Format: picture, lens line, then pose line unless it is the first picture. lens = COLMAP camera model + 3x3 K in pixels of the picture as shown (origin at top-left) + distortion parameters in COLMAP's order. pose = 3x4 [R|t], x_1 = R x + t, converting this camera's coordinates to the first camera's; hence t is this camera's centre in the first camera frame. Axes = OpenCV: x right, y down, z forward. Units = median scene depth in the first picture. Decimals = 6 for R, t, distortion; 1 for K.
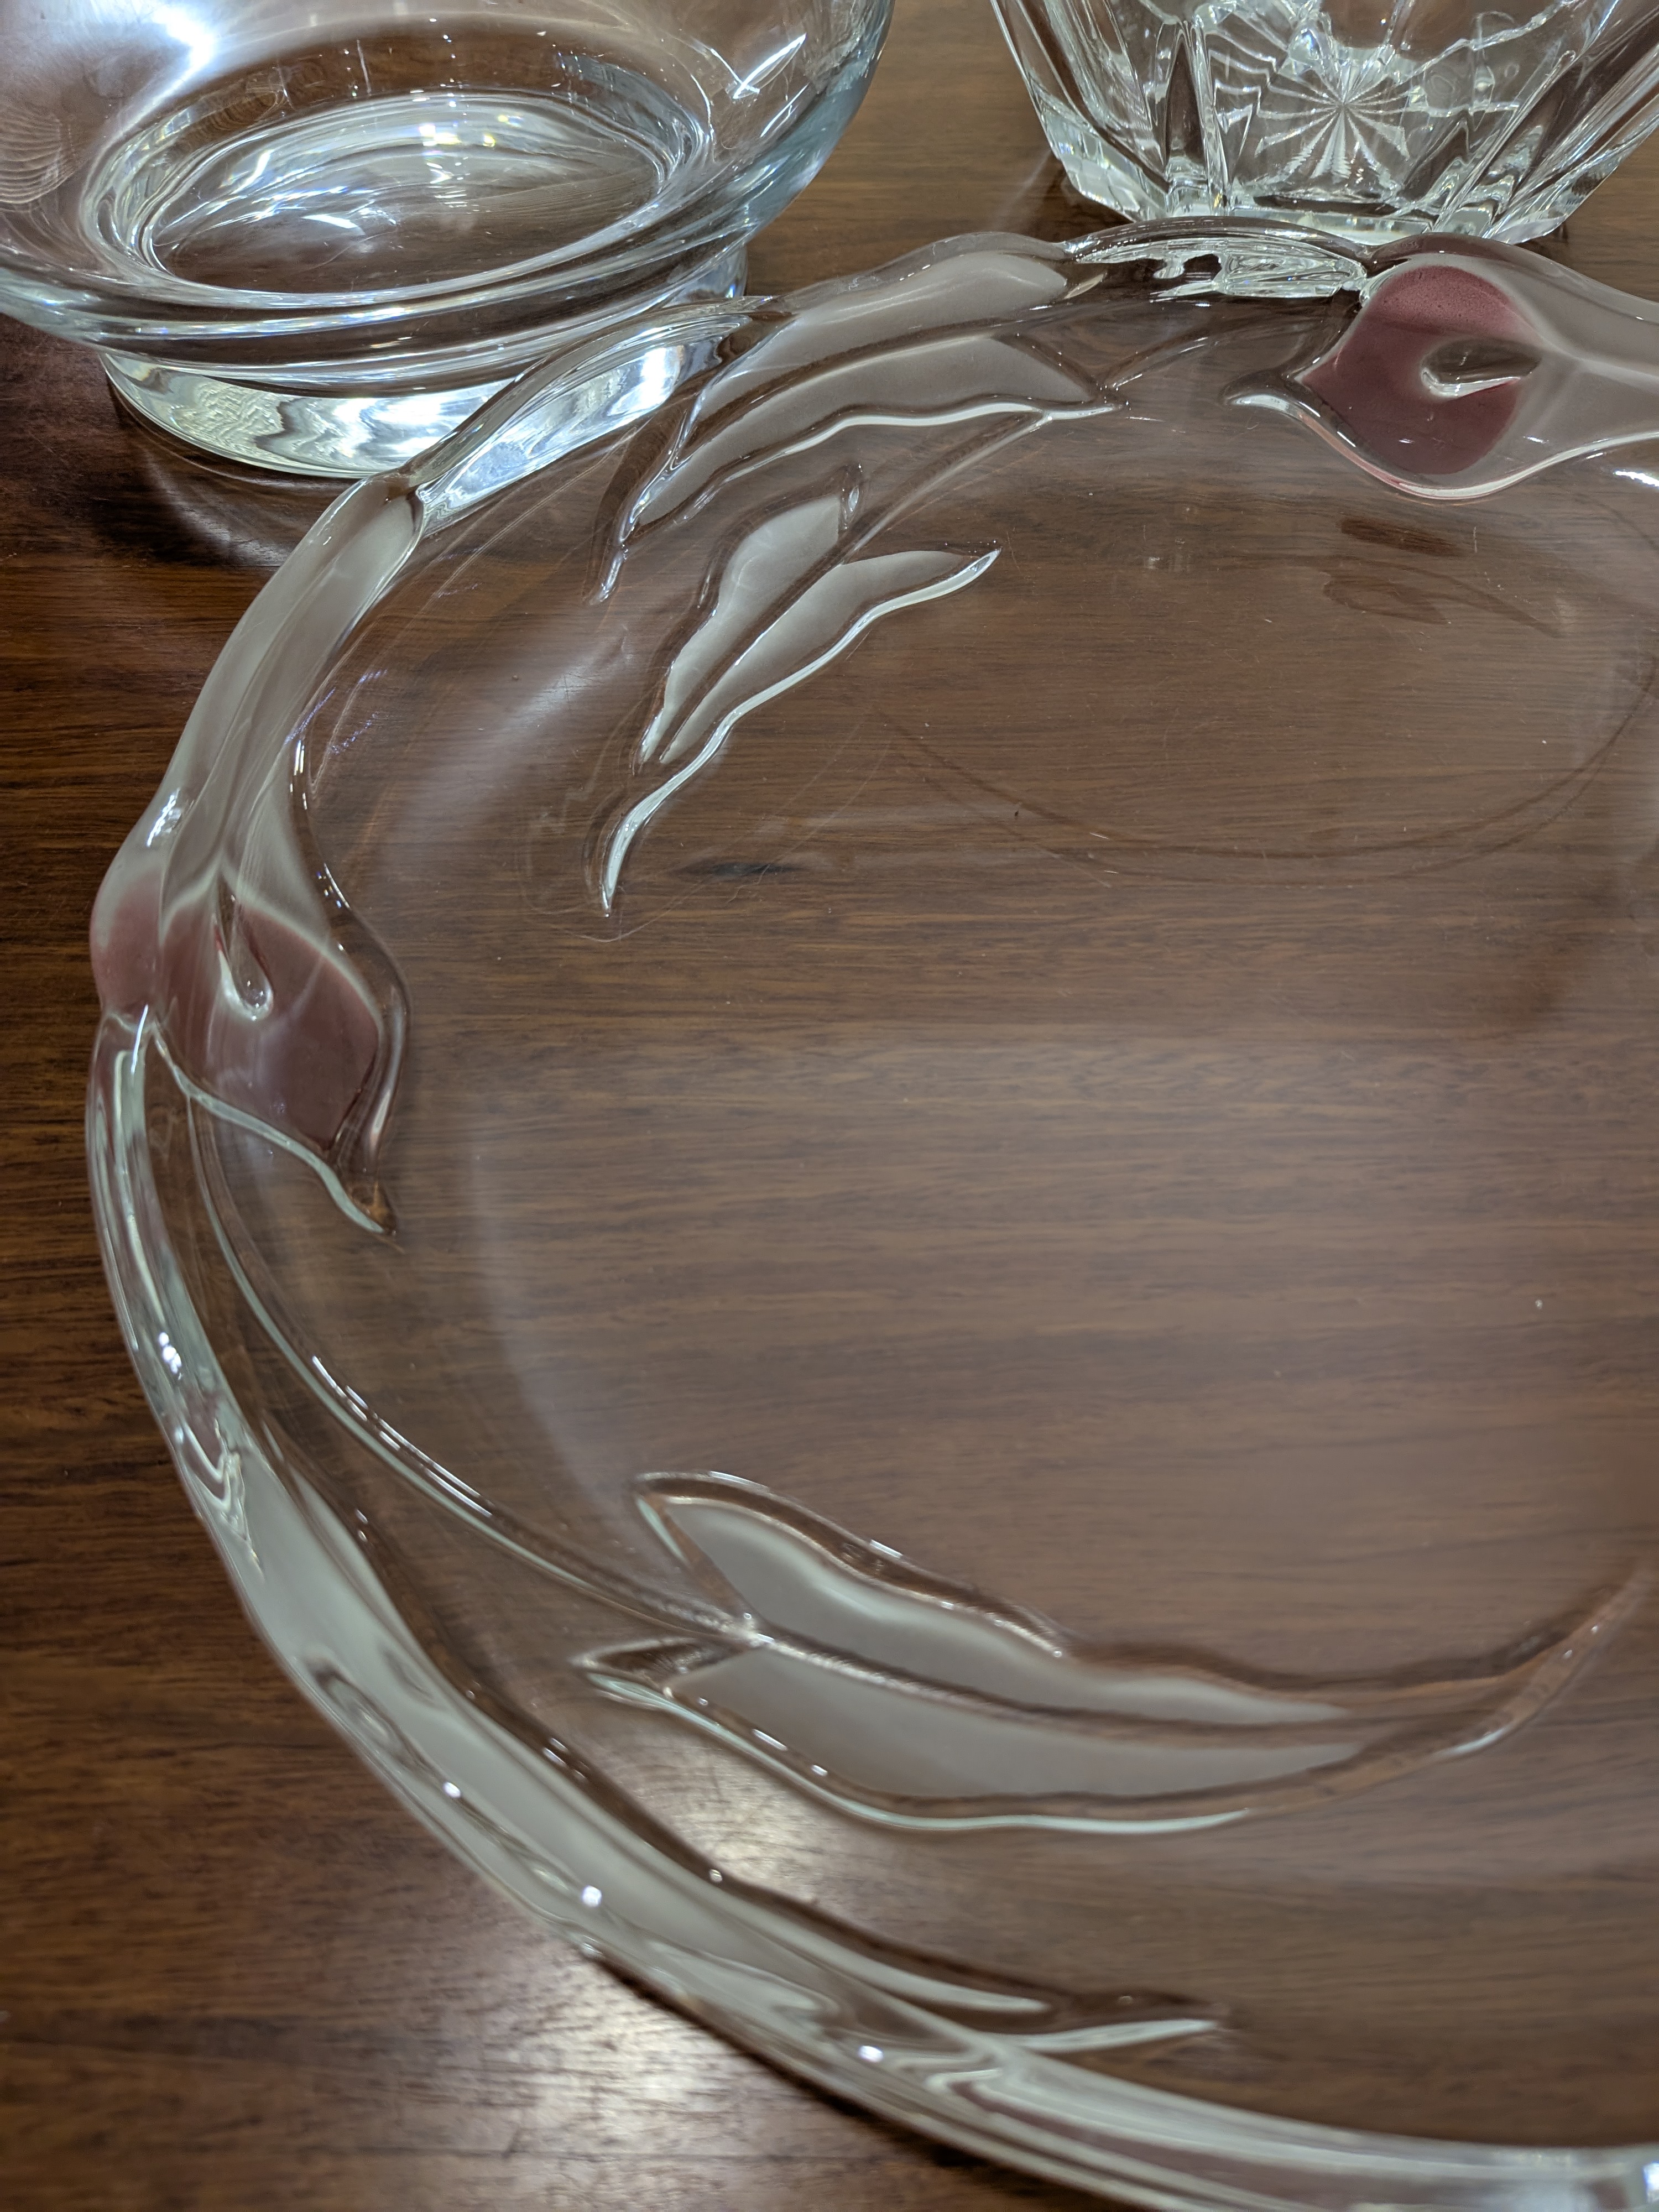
lens RADIAL K [[1561.4, 0, 829.5], [0, 1561.4, 1106.0], [0, 0, 1]] dist [0.034728, -0.005721]
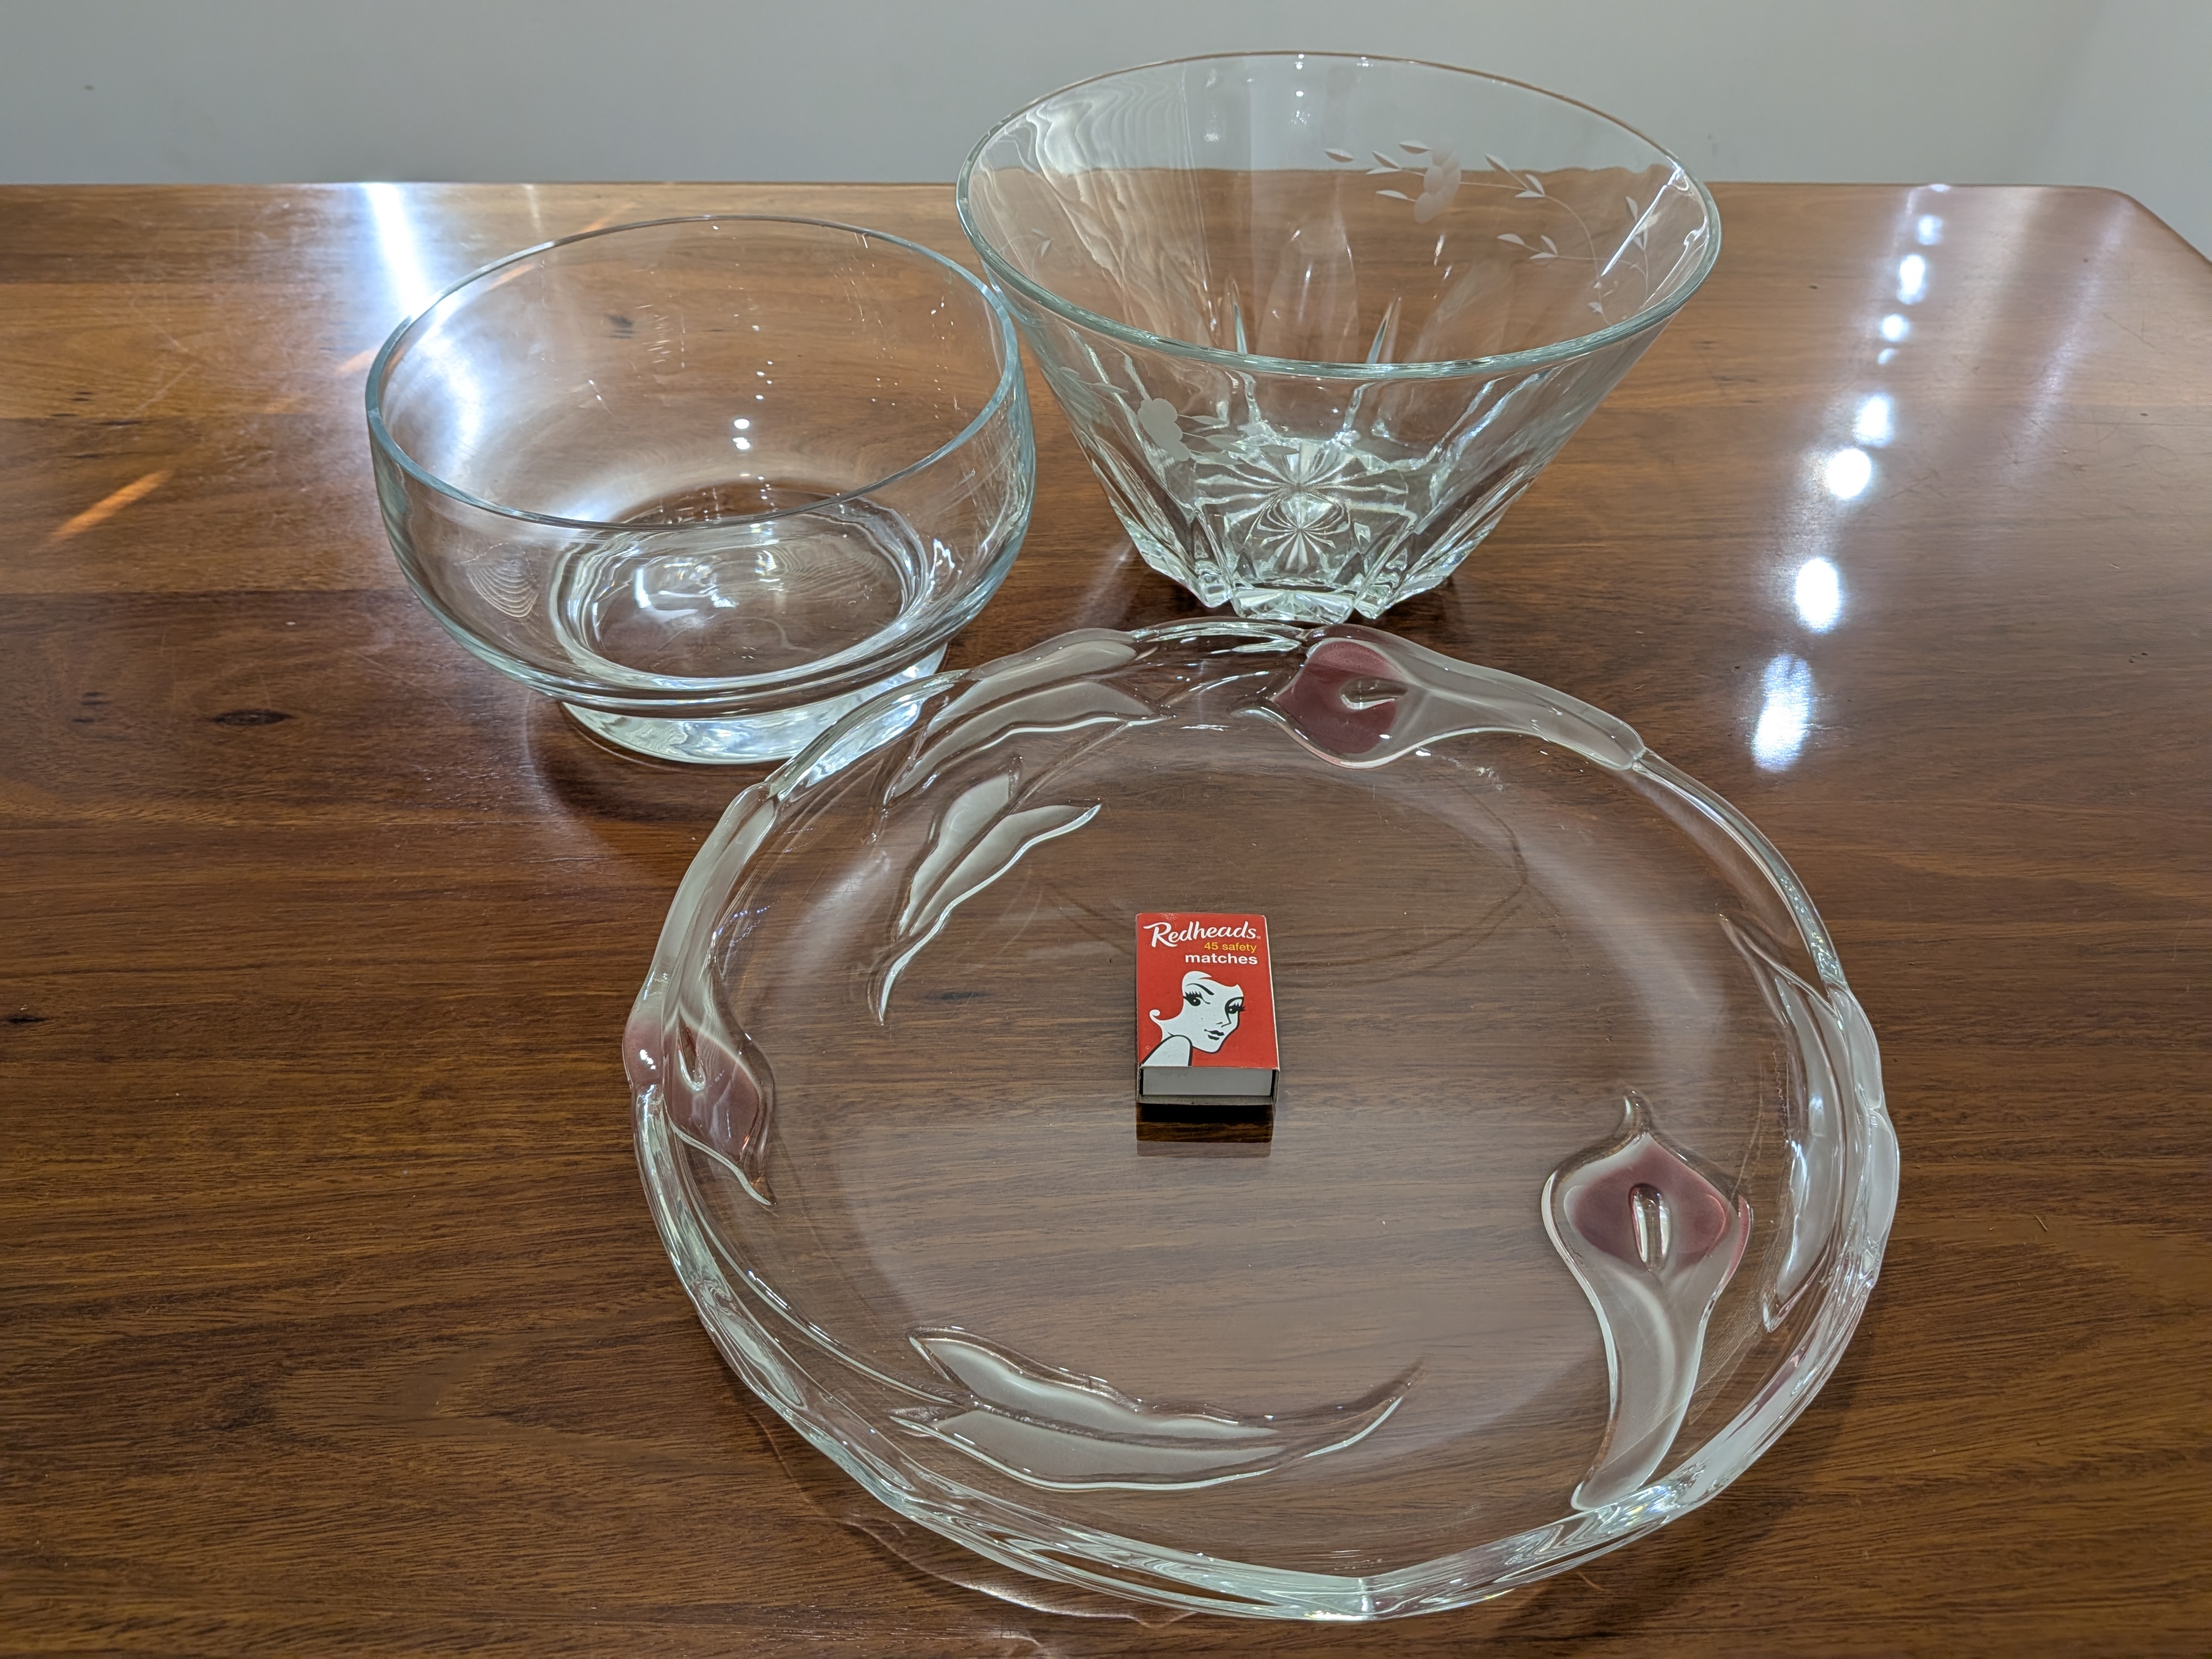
lens RADIAL K [[1561.4, 0, 1106.0], [0, 1561.4, 829.5], [0, 0, 1]] dist [0.034728, -0.005721]
pose [[0.997884, -0.020722, 0.061631, 0.007354], [0.033265, 0.977120, -0.210069, 0.041954], [-0.055868, 0.211675, 0.975742, -0.788114]]
